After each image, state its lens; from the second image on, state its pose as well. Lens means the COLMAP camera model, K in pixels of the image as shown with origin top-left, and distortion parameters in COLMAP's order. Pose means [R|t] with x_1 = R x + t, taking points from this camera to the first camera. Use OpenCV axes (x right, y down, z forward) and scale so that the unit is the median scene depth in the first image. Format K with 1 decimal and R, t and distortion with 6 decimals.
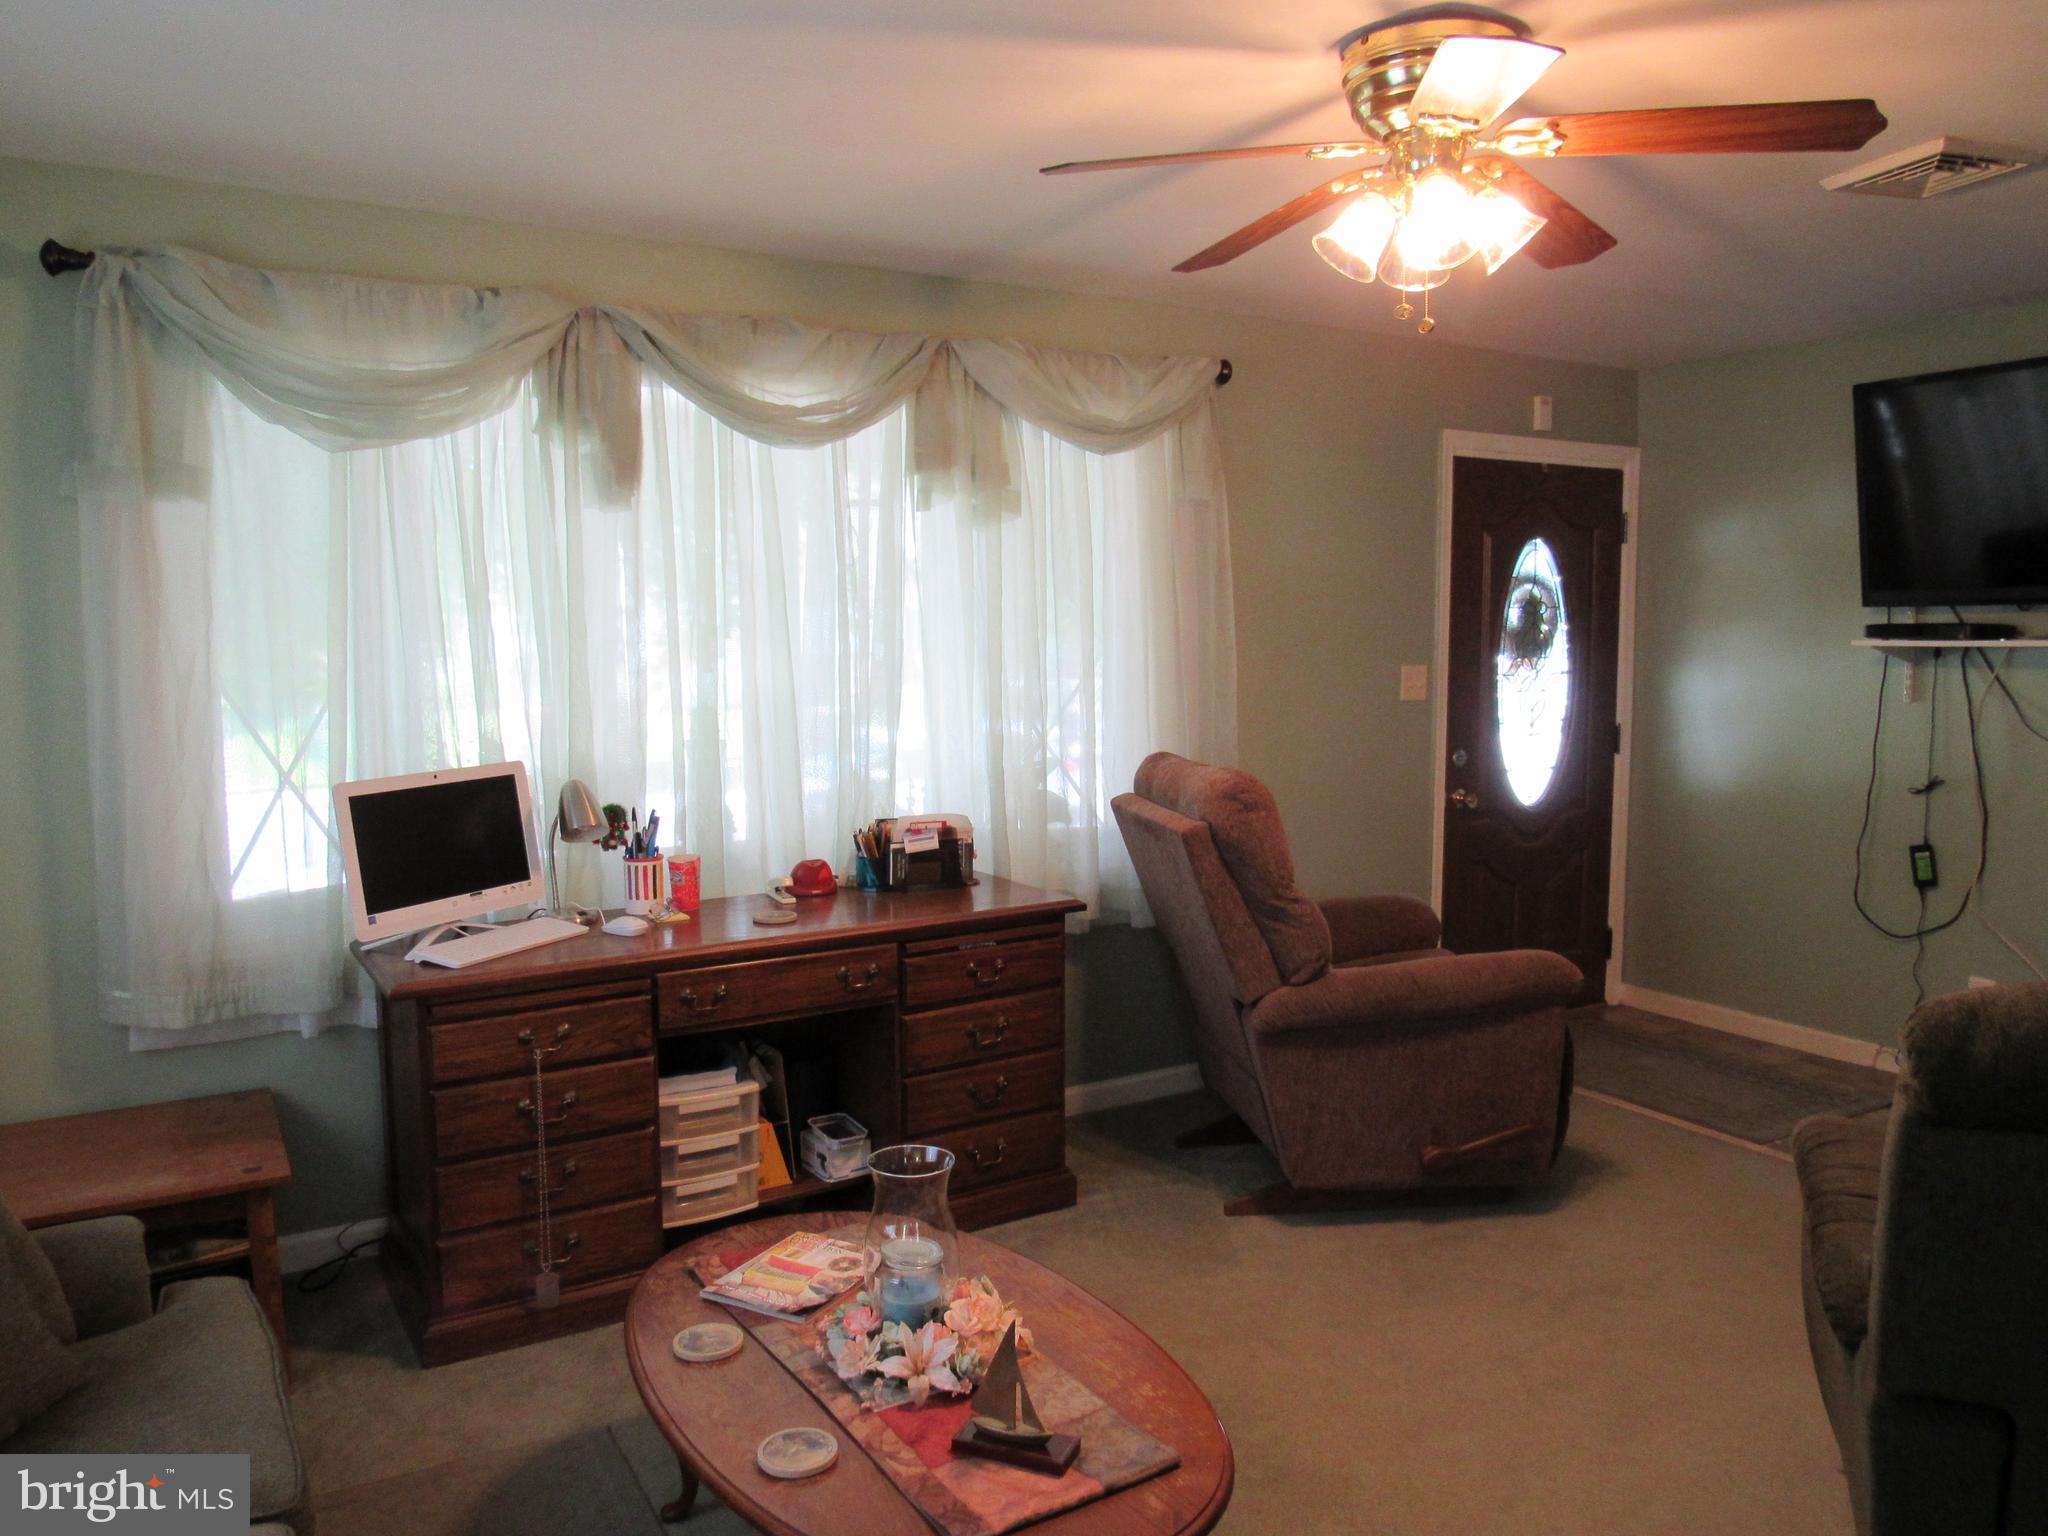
lens RADIAL K [[1461.0, 0, 1029.1], [0, 1461.0, 774.7], [0, 0, 1]] dist [-0.030839, 0.002833]
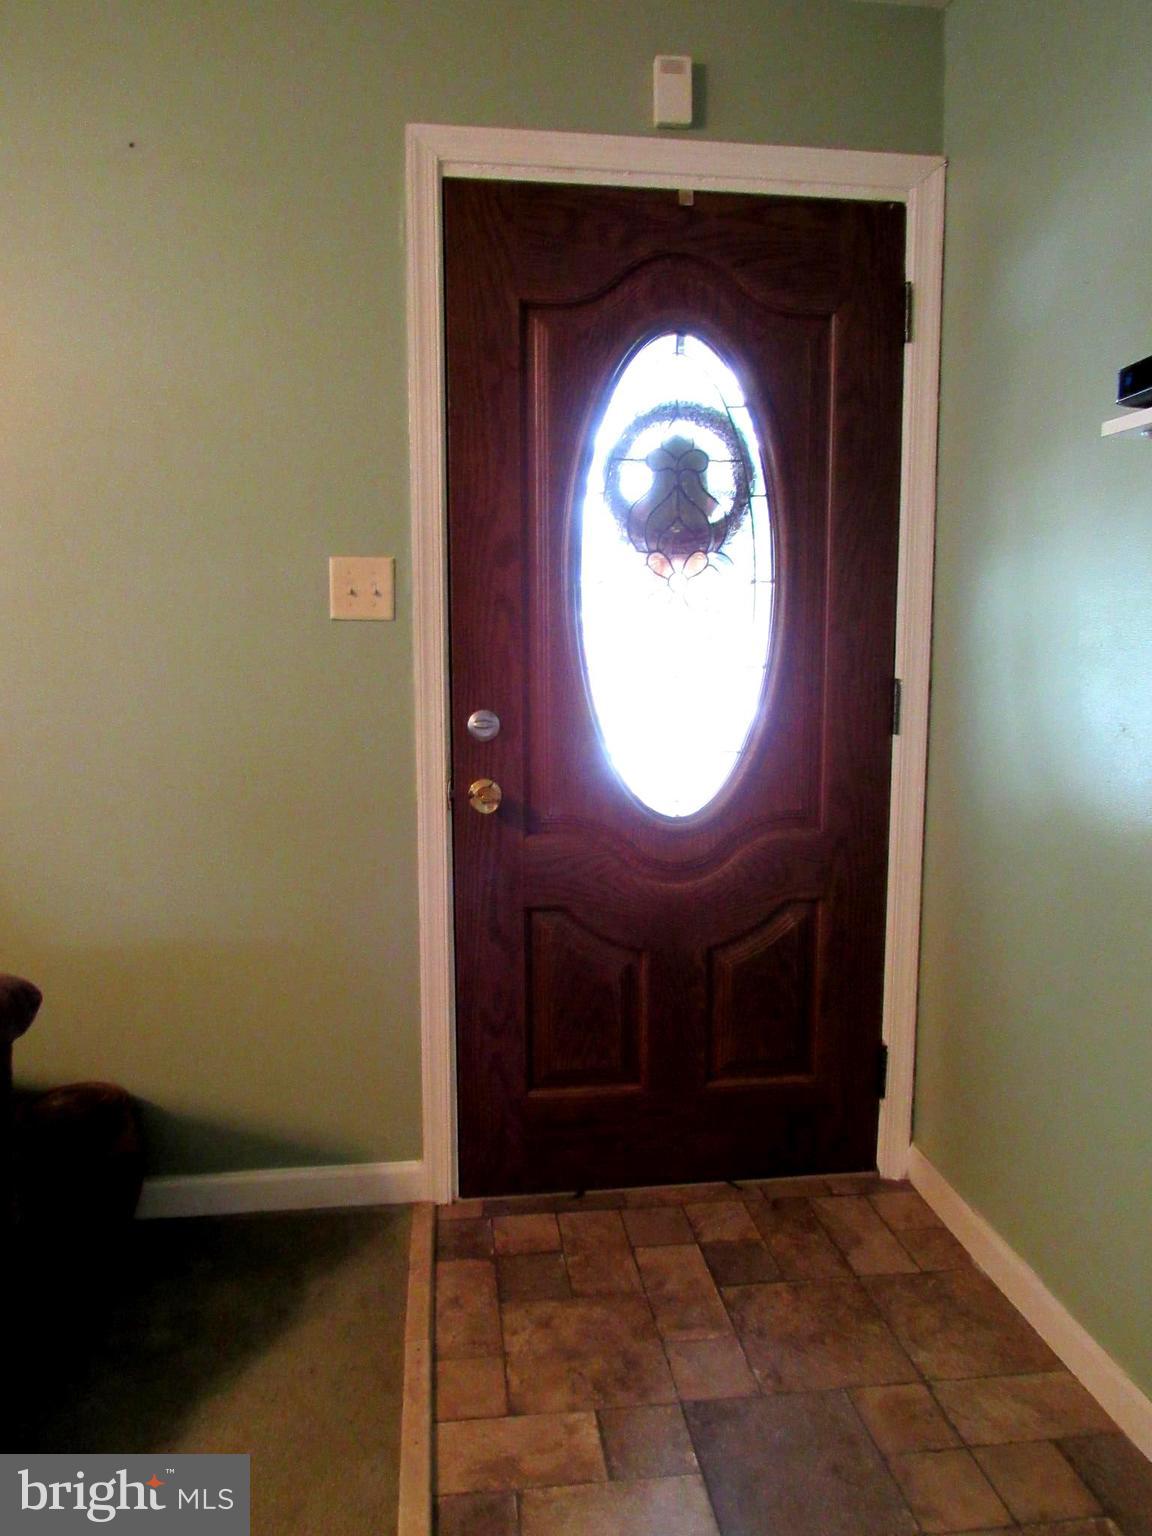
lens RADIAL K [[1095.8, 0, 579.9], [0, 1095.8, 760.8], [0, 0, 1]] dist [-0.030839, 0.002833]
pose [[0.916453, 0.050727, -0.396914, 0.551772], [-0.047705, 0.998708, 0.017490, -0.007292], [0.397289, 0.002906, 0.917689, 0.689370]]
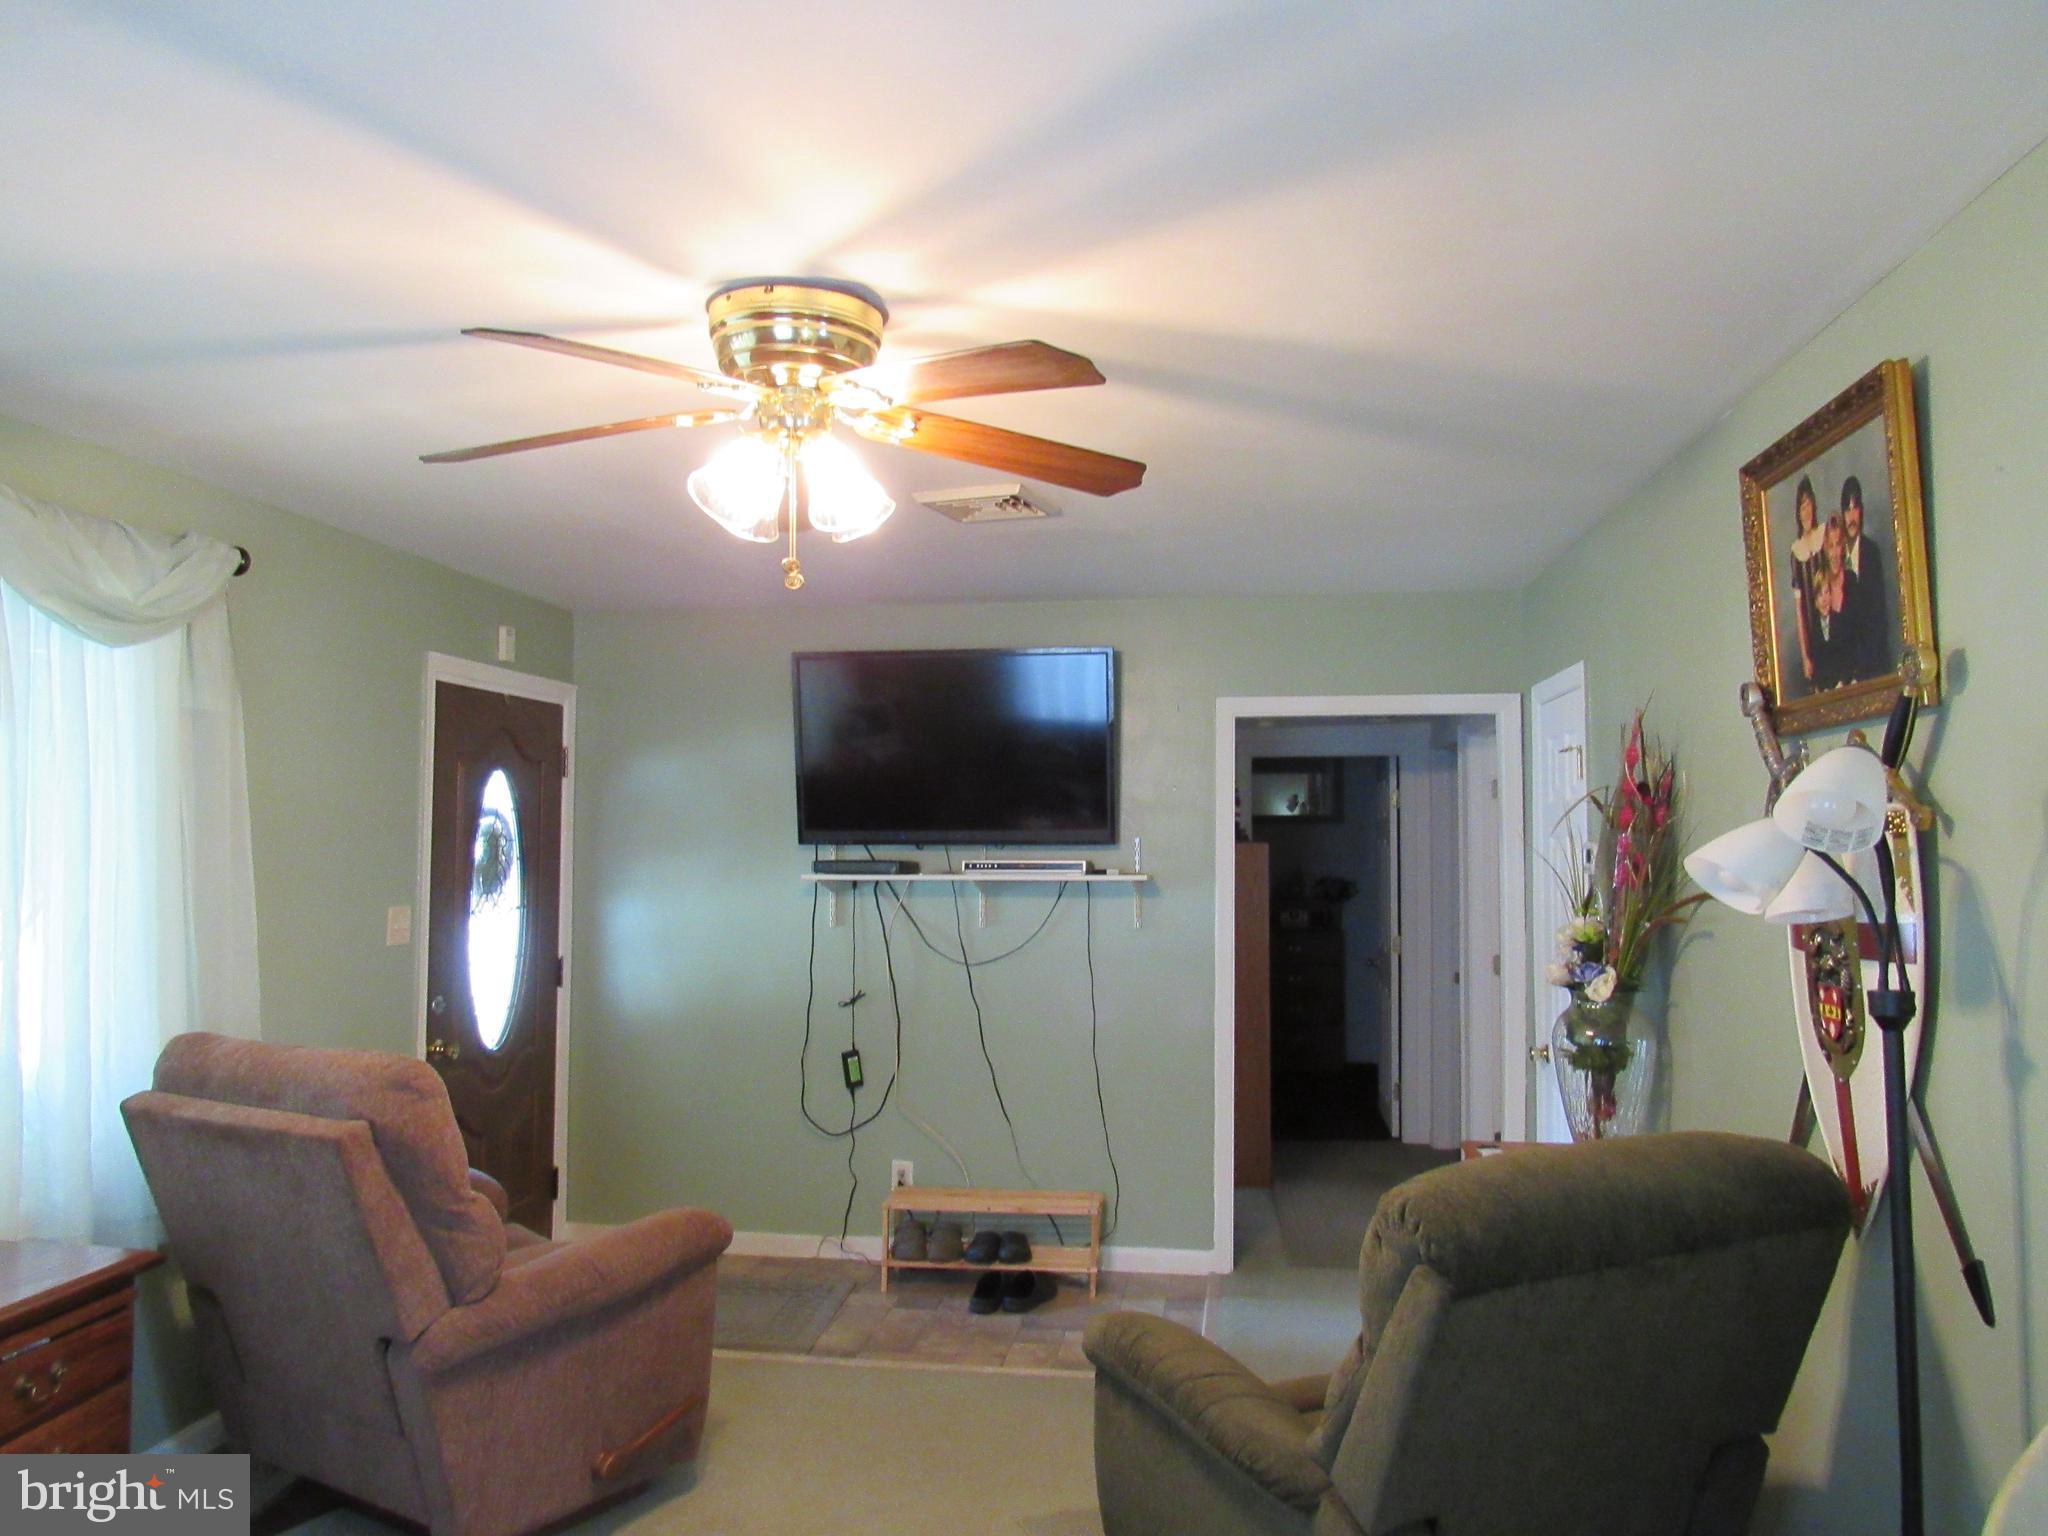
lens RADIAL K [[1445.6, 0, 1020.7], [0, 1445.6, 776.6], [0, 0, 1]] dist [-0.029017, 0.002842]
pose [[0.634346, 0.043687, 0.771814, -0.194150], [0.067718, 0.991424, -0.111775, -0.030687], [-0.770077, 0.123170, 0.625947, 0.148688]]
